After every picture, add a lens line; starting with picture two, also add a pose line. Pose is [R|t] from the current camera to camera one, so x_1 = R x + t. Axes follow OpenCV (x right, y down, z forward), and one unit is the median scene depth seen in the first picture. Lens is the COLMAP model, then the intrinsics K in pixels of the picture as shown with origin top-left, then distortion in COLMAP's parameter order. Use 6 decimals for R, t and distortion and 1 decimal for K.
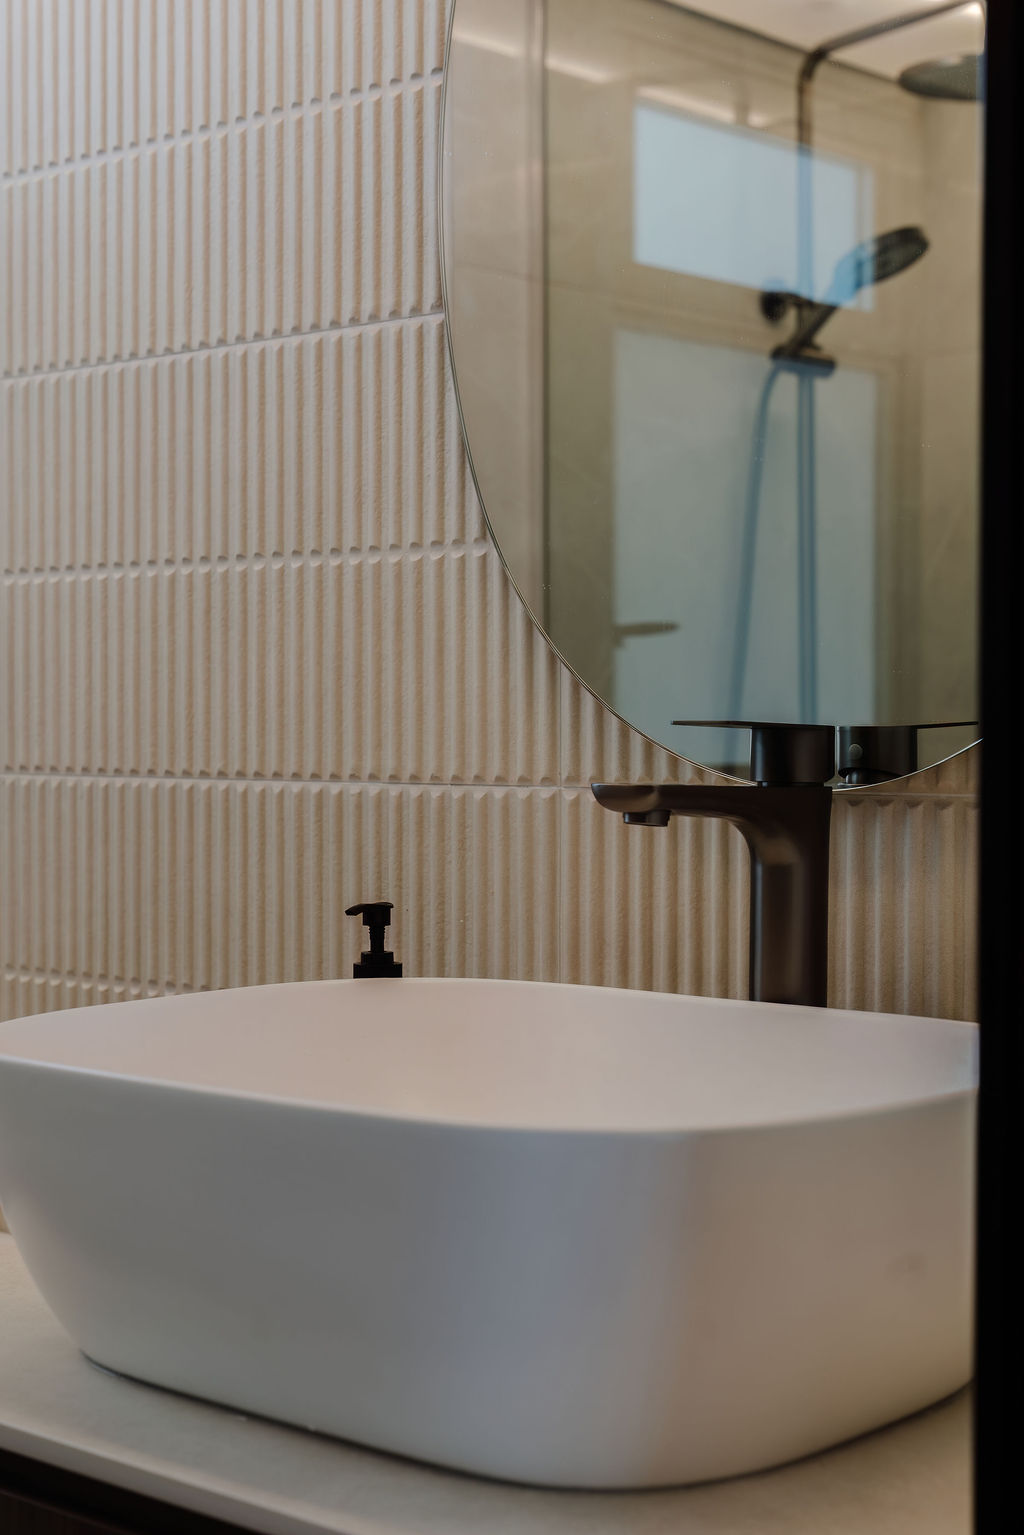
lens RADIAL K [[2445.5, 0, 512.0], [0, 2445.5, 767.5], [0, 0, 1]] dist [0.033914, -0.025657]
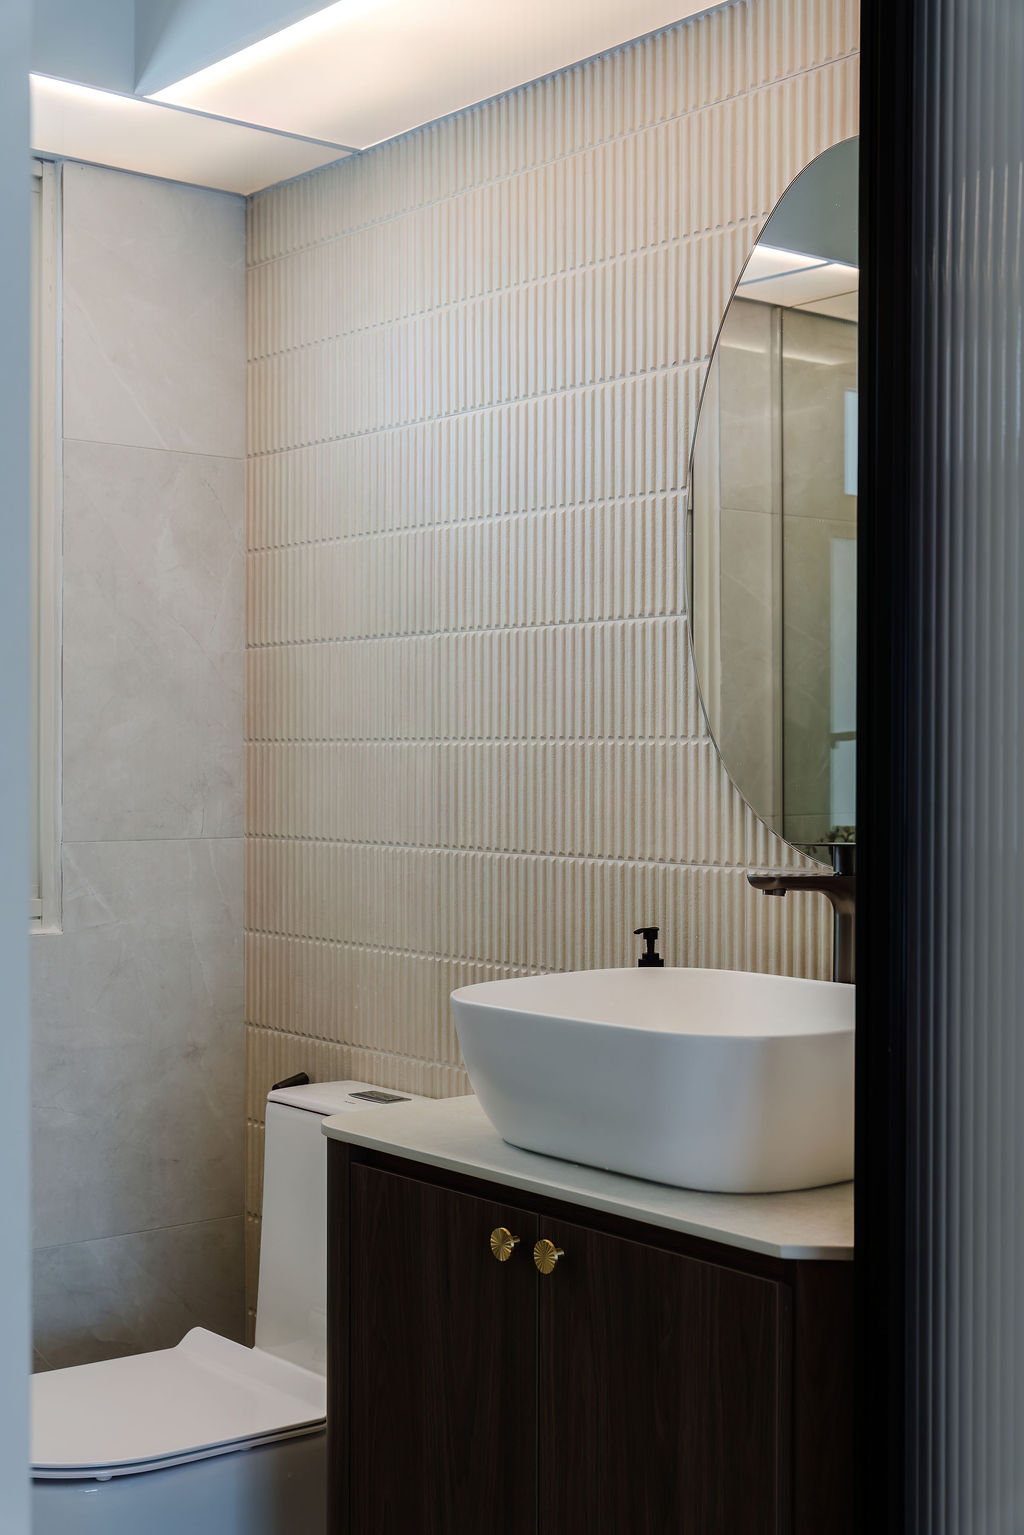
lens RADIAL K [[2020.5, 0, 512.0], [0, 2020.5, 767.5], [0, 0, 1]] dist [0.020156, 0.005850]
pose [[0.988575, 0.000381, -0.150730, 0.068231], [-0.001610, 0.999966, -0.008037, -0.051308], [0.150722, 0.008188, 0.988542, -0.522524]]
